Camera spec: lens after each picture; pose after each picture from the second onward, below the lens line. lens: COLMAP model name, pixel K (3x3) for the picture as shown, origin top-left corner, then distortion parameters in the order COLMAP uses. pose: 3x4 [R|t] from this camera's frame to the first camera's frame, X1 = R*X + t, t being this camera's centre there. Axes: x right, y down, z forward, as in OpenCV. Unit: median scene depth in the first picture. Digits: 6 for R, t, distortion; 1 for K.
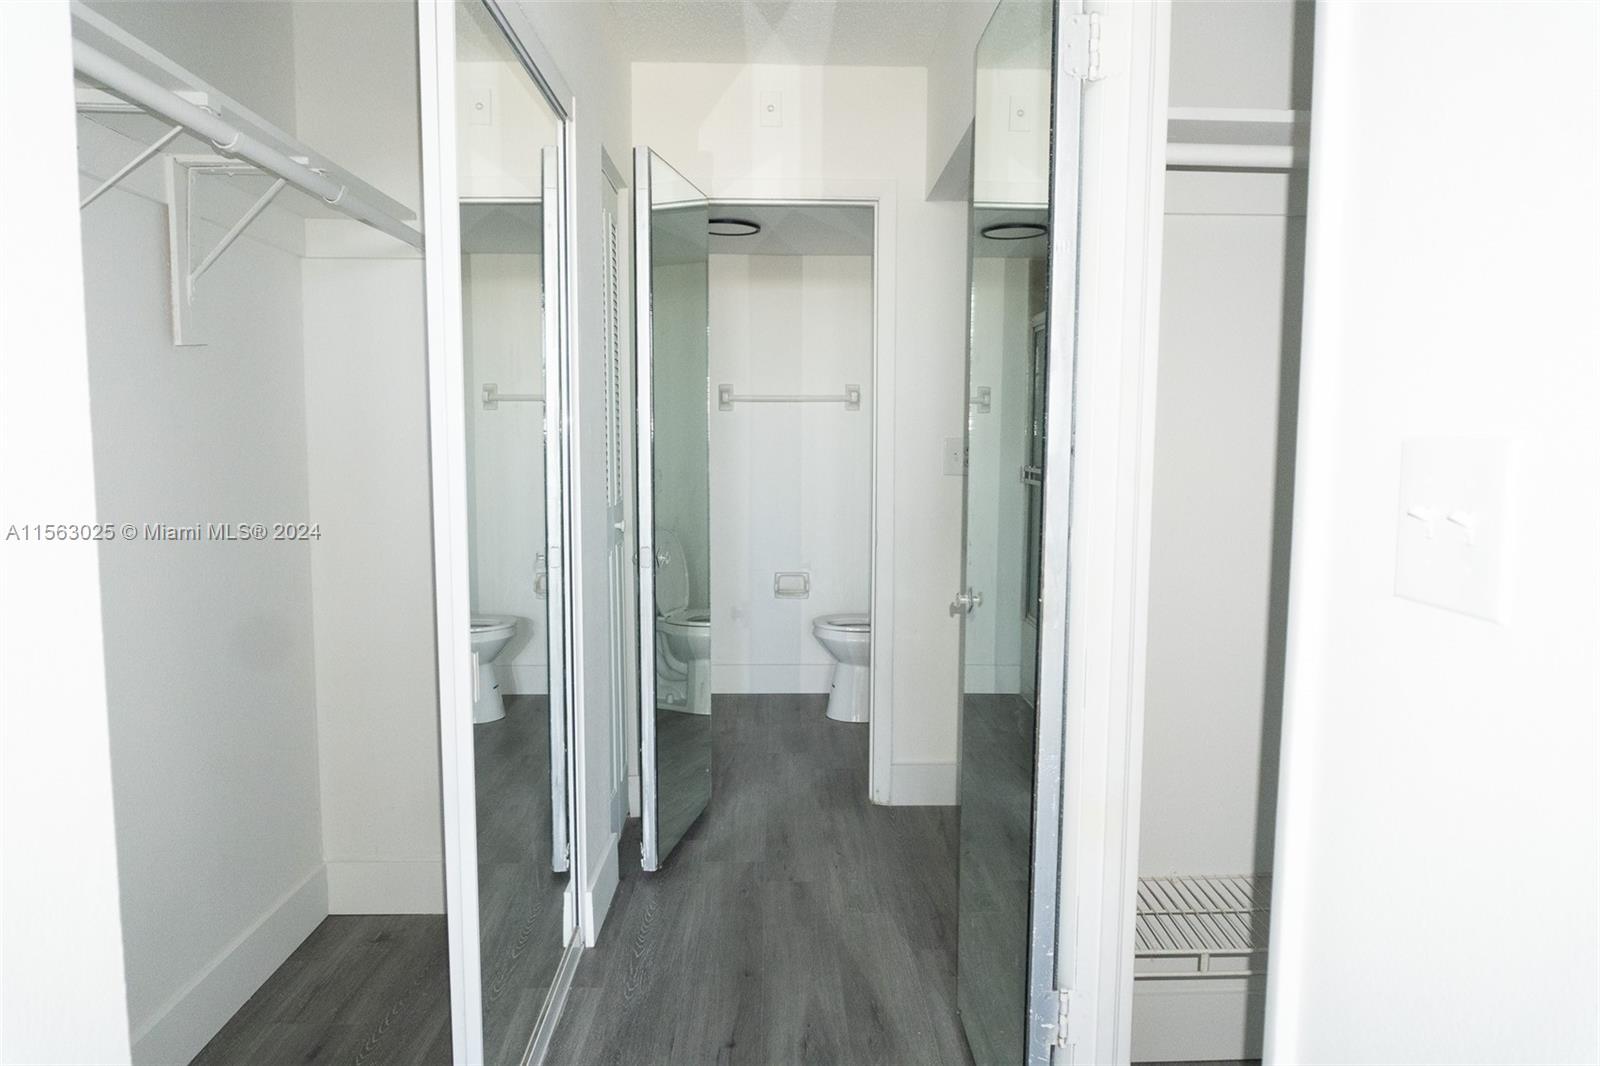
lens RADIAL K [[1077.7, 0, 796.5], [0, 1077.7, 543.6], [0, 0, 1]] dist [-0.005047, -0.007113]
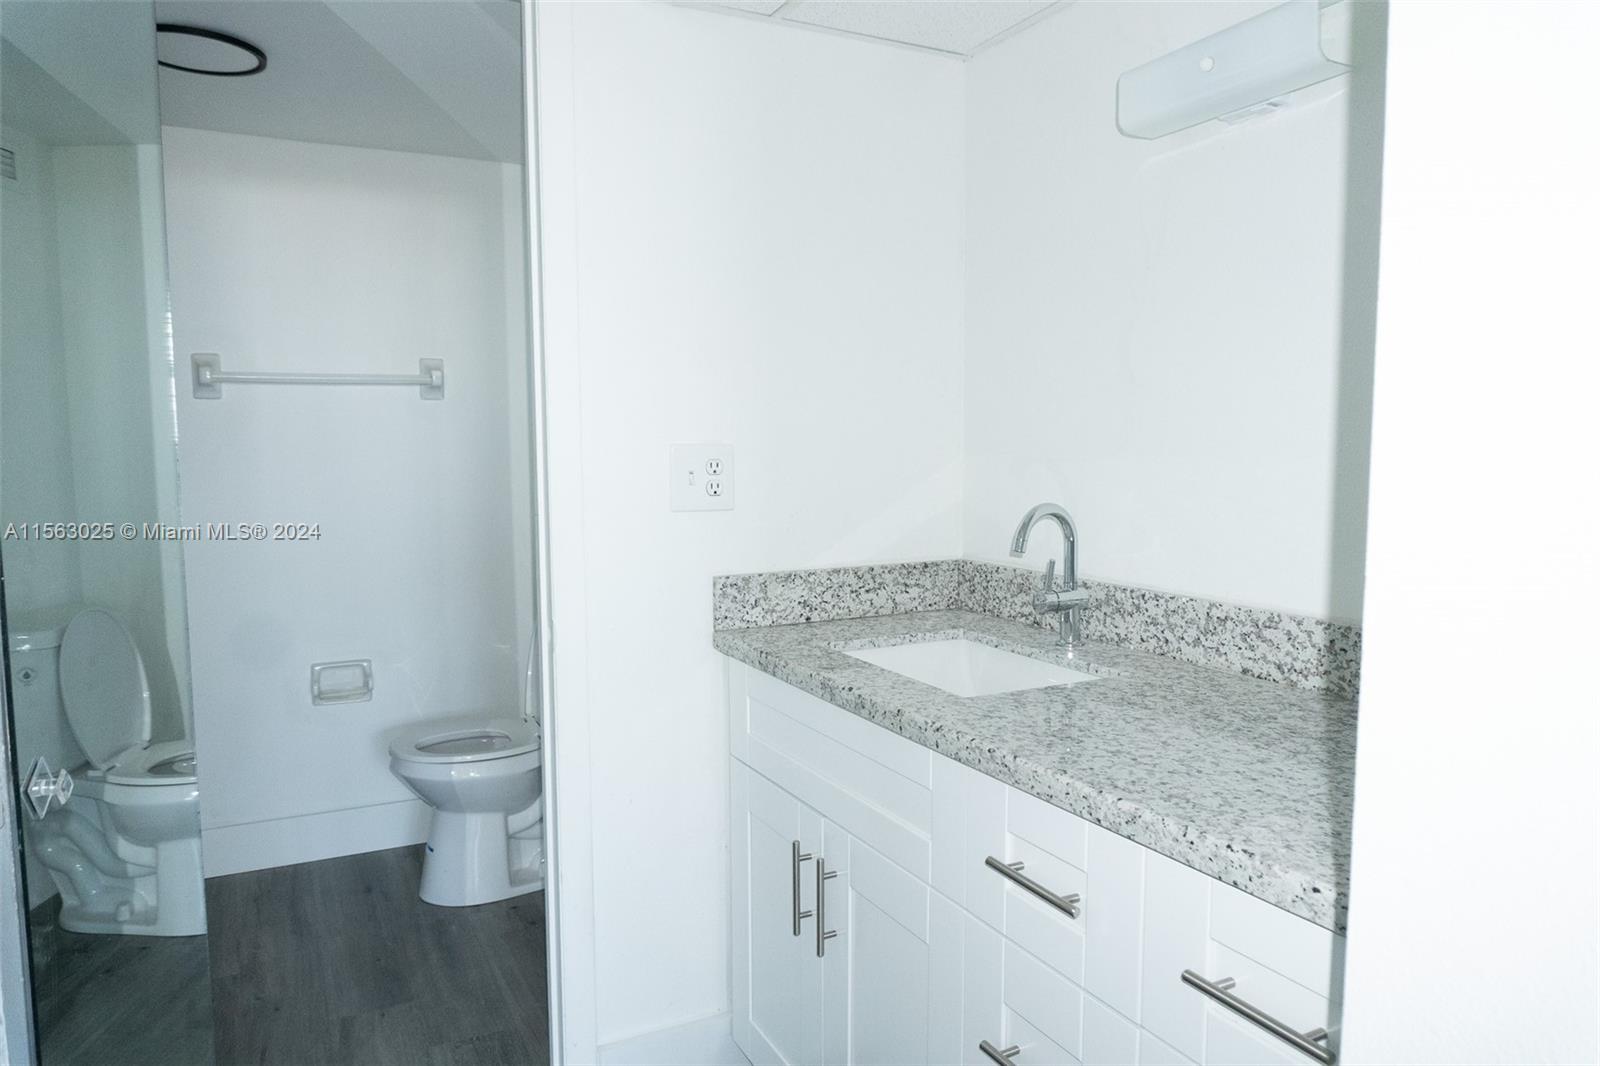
lens RADIAL K [[1077.7, 0, 788.3], [0, 1077.7, 532.1], [0, 0, 1]] dist [-0.005047, -0.007113]
pose [[0.905824, -0.049435, 0.420759, -0.029836], [0.050412, 0.998690, 0.008807, -0.042780], [-0.420643, 0.013234, 0.907130, 0.354276]]
